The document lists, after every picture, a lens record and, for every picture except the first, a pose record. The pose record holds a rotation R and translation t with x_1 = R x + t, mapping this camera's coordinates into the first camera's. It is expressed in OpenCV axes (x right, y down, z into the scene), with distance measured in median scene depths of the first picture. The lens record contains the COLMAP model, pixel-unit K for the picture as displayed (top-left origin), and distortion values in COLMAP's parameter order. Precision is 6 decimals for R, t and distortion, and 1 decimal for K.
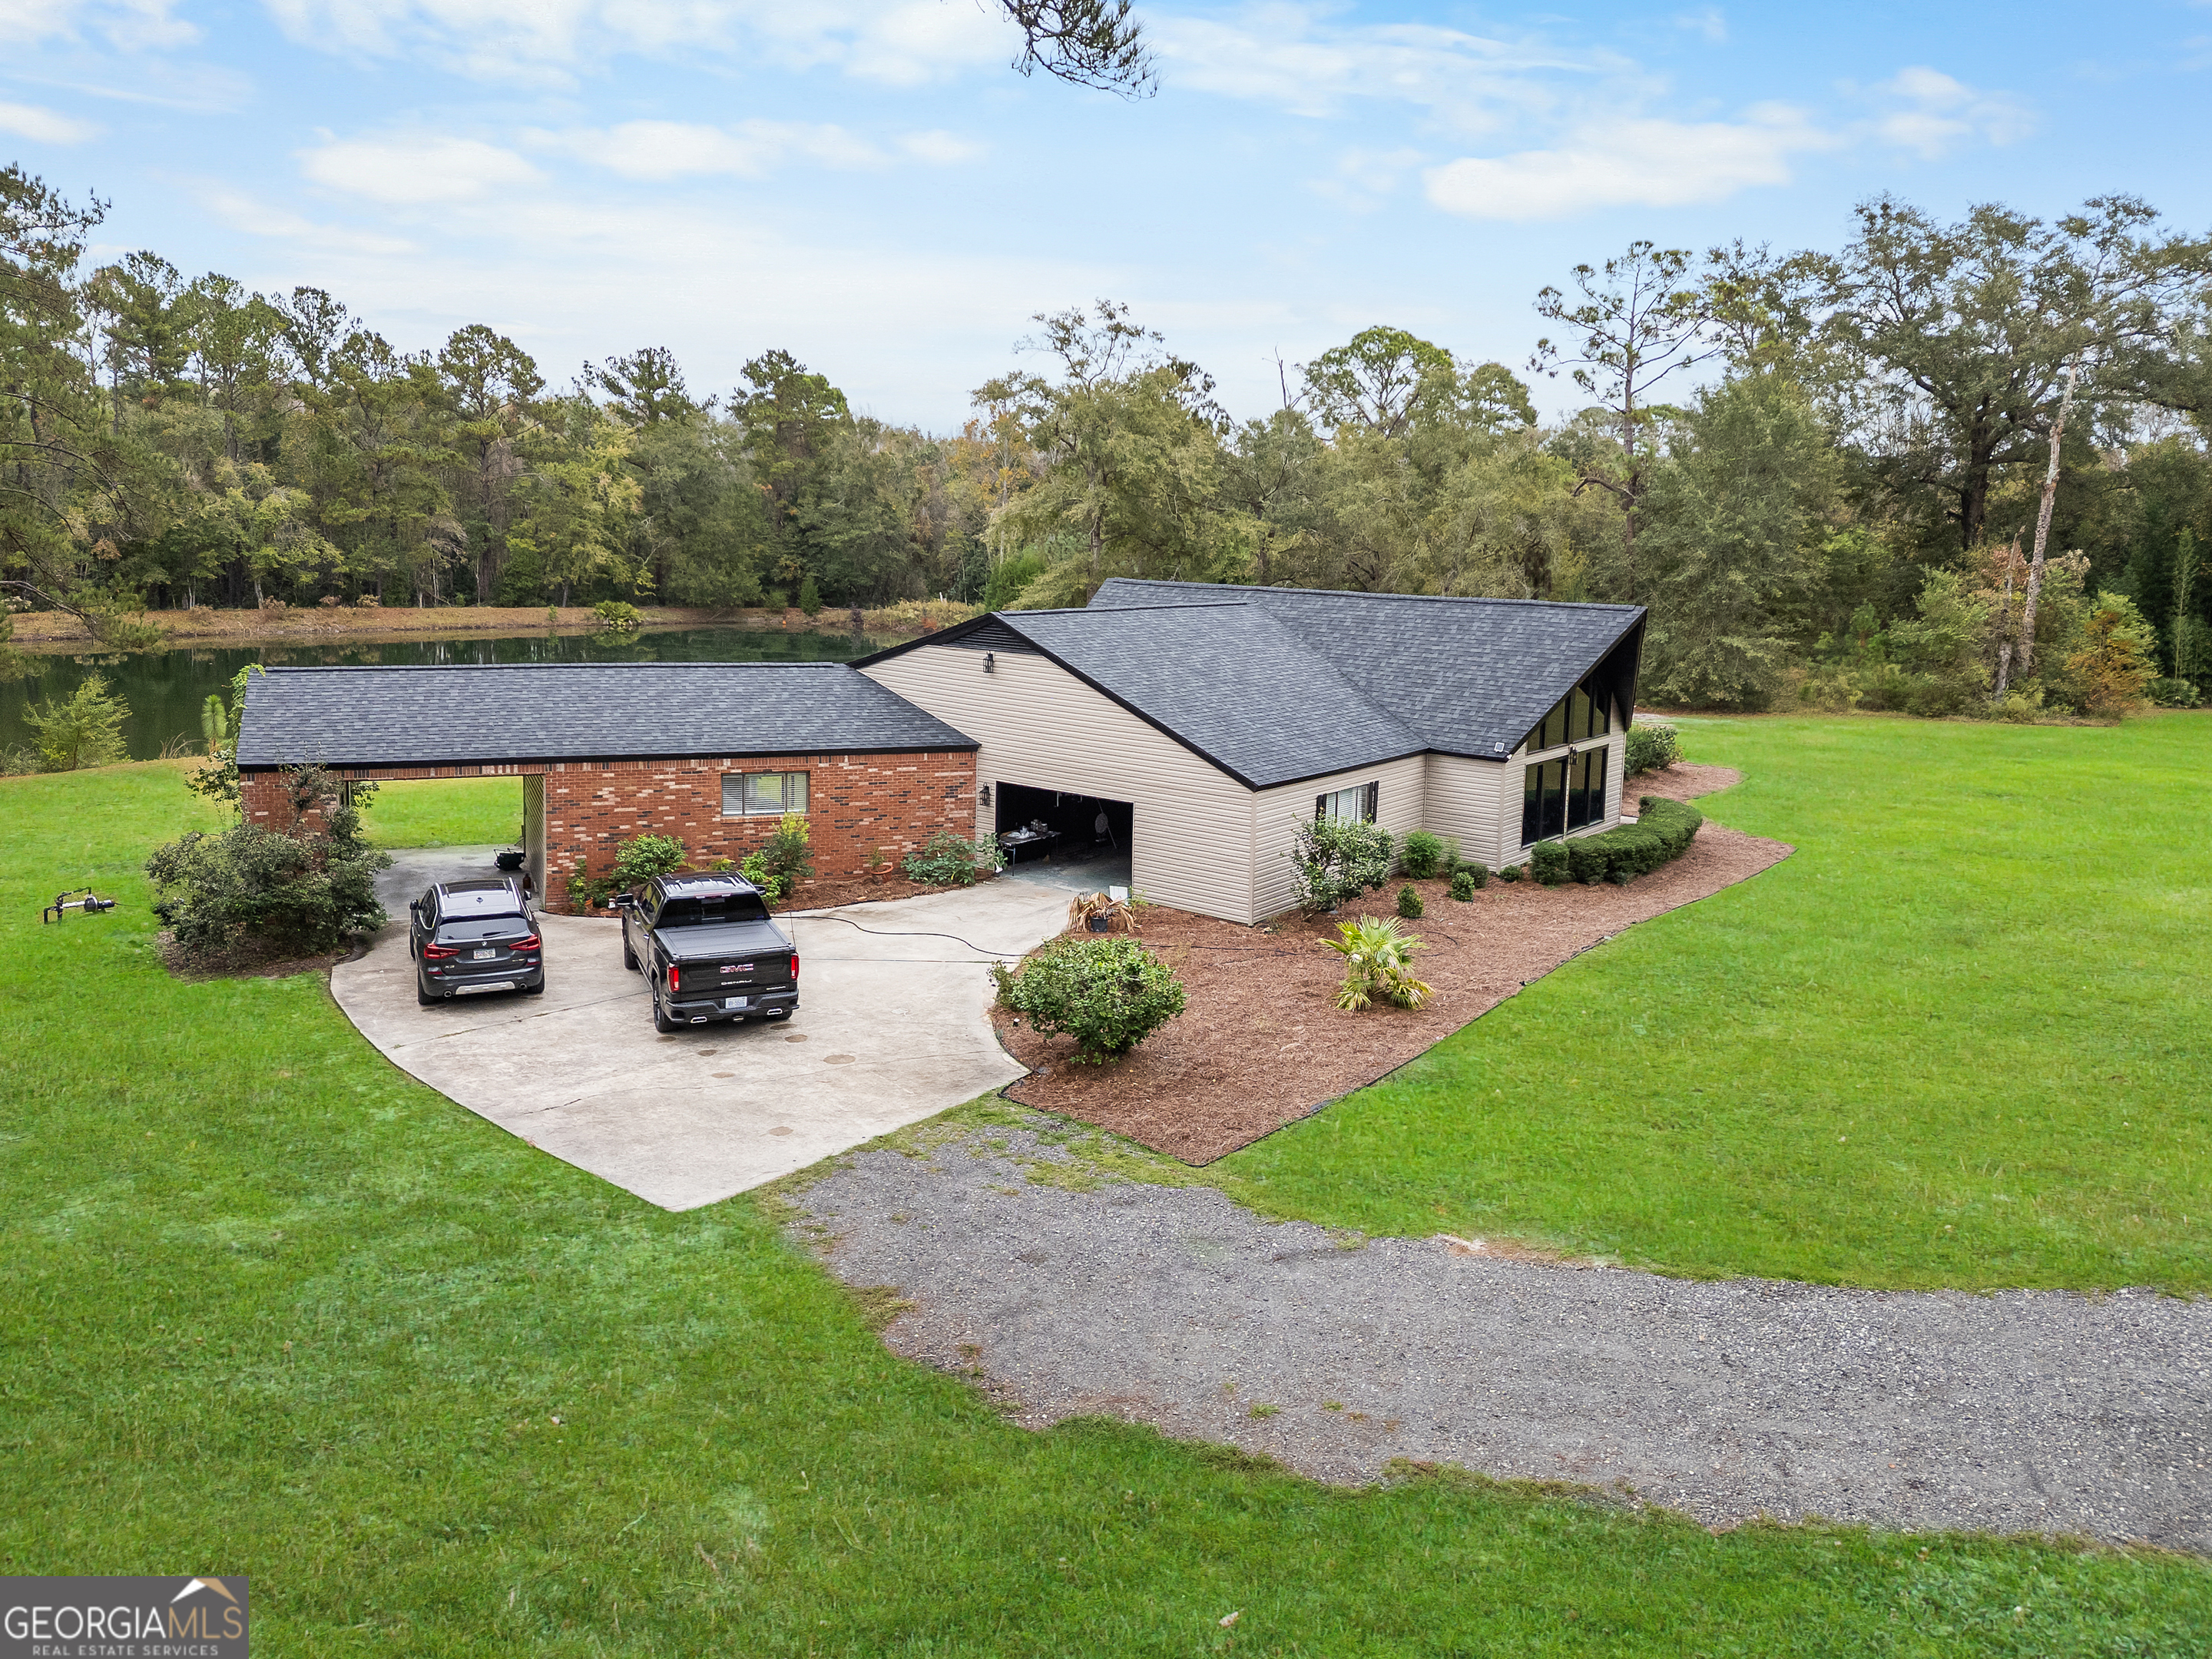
lens RADIAL K [[1514.7, 0, 1125.3], [0, 1514.7, 847.5], [0, 0, 1]] dist [0.057181, -0.046077]
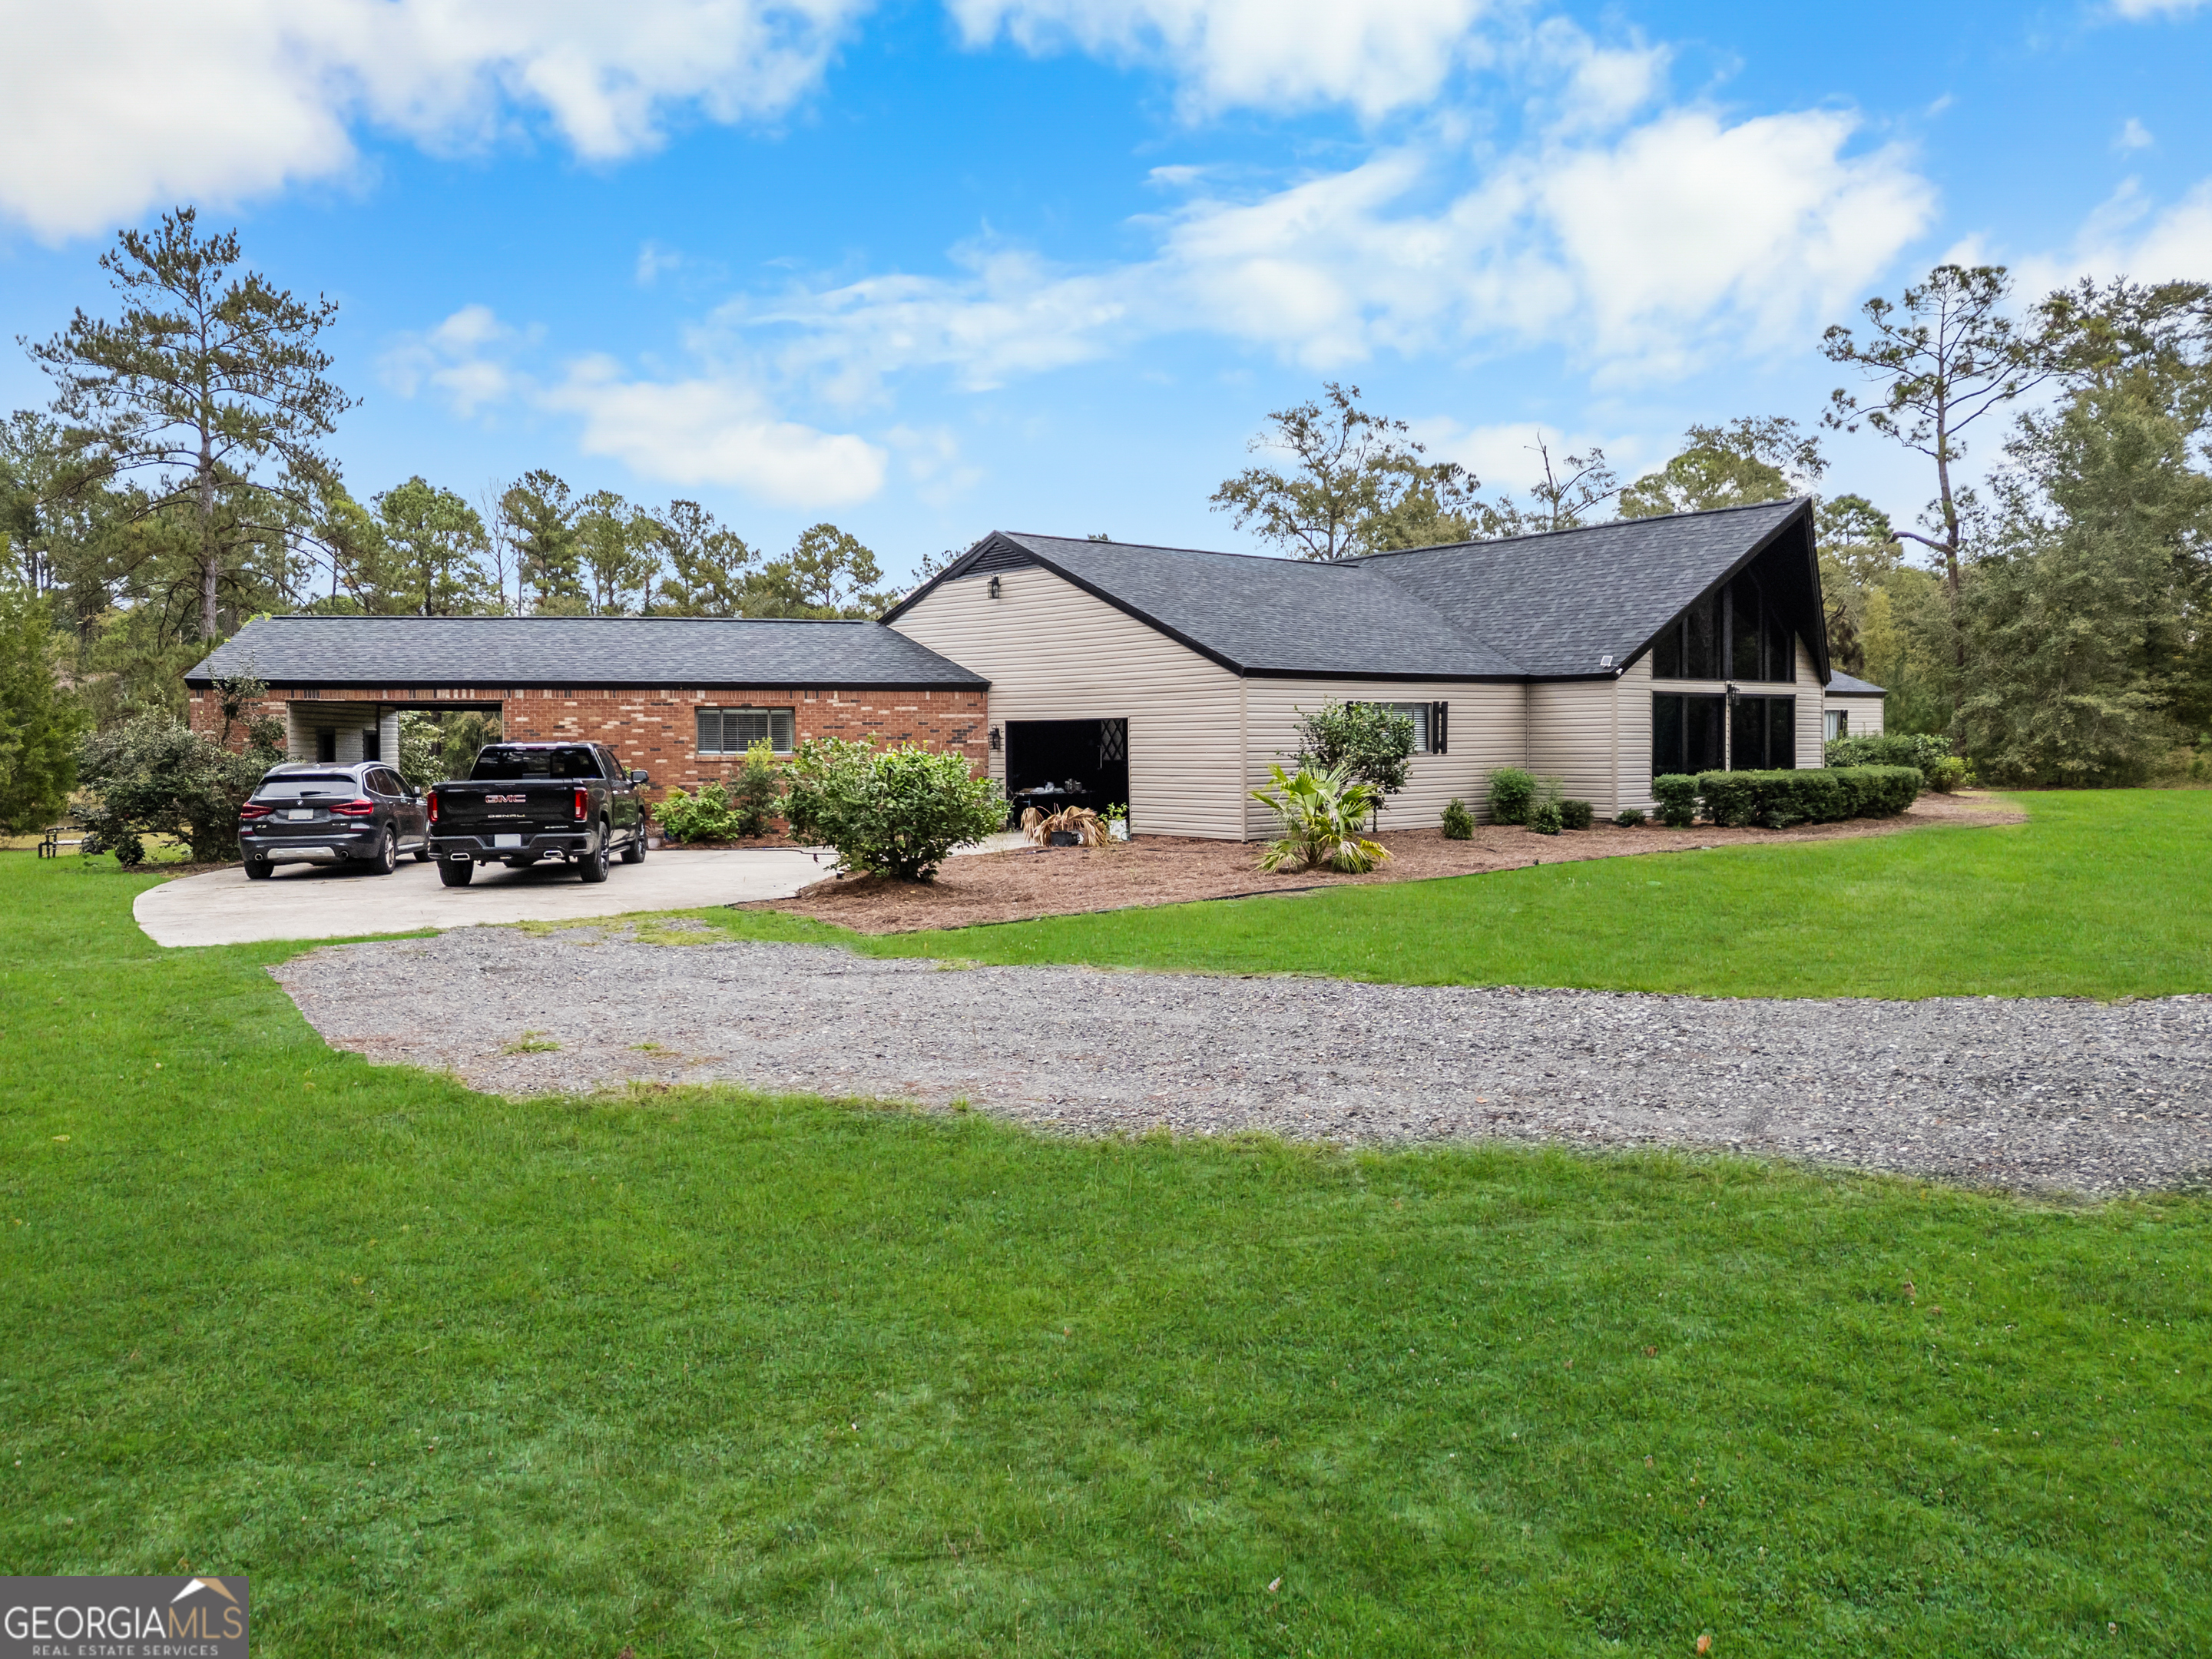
lens RADIAL K [[1514.7, 0, 1140.3], [0, 1514.7, 879.2], [0, 0, 1]] dist [0.057181, -0.046077]
pose [[0.973919, -0.016610, -0.226289, 0.080050], [-0.008891, 0.993757, -0.111212, 0.061327], [0.226723, 0.110324, 0.967691, 0.073078]]
